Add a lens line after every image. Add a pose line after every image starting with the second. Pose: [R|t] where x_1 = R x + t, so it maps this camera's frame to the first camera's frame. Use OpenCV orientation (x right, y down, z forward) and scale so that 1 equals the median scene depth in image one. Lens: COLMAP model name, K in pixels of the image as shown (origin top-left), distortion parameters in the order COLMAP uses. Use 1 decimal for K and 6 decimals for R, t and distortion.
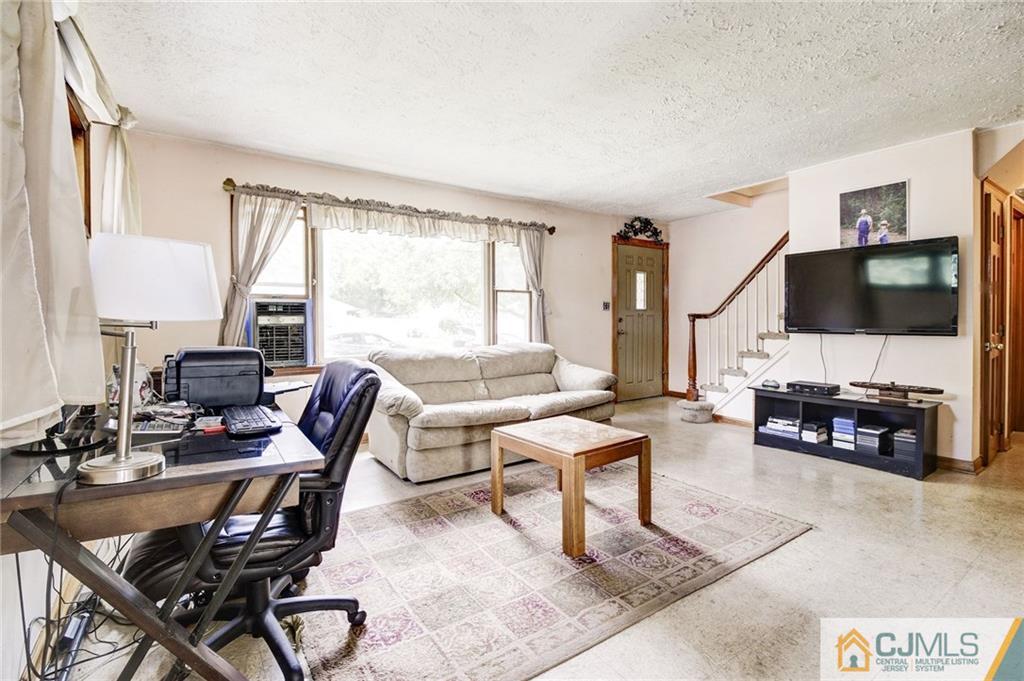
lens RADIAL K [[477.4, 0, 511.2], [0, 477.4, 327.2], [0, 0, 1]] dist [0.011296, -0.012351]
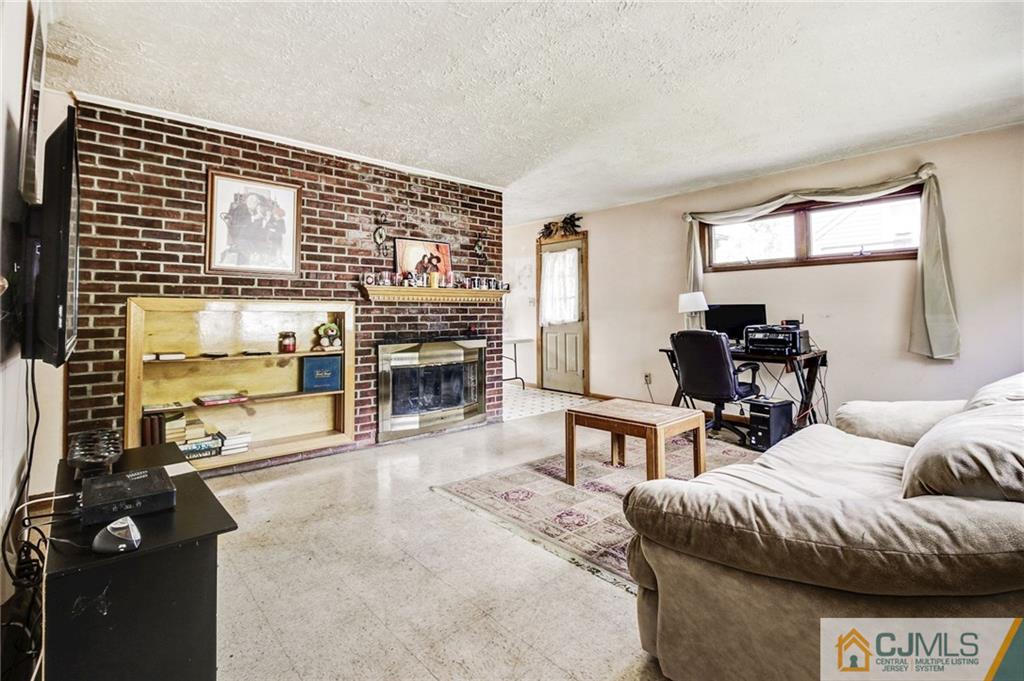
lens RADIAL K [[465.4, 0, 513.6], [0, 465.4, 296.9], [0, 0, 1]] dist [0.000568, 0.000043]
pose [[-0.992406, 0.001208, -0.123001, 0.382905], [0.003044, 0.999887, -0.014739, -0.027819], [0.122970, -0.015002, -0.992297, 1.458576]]
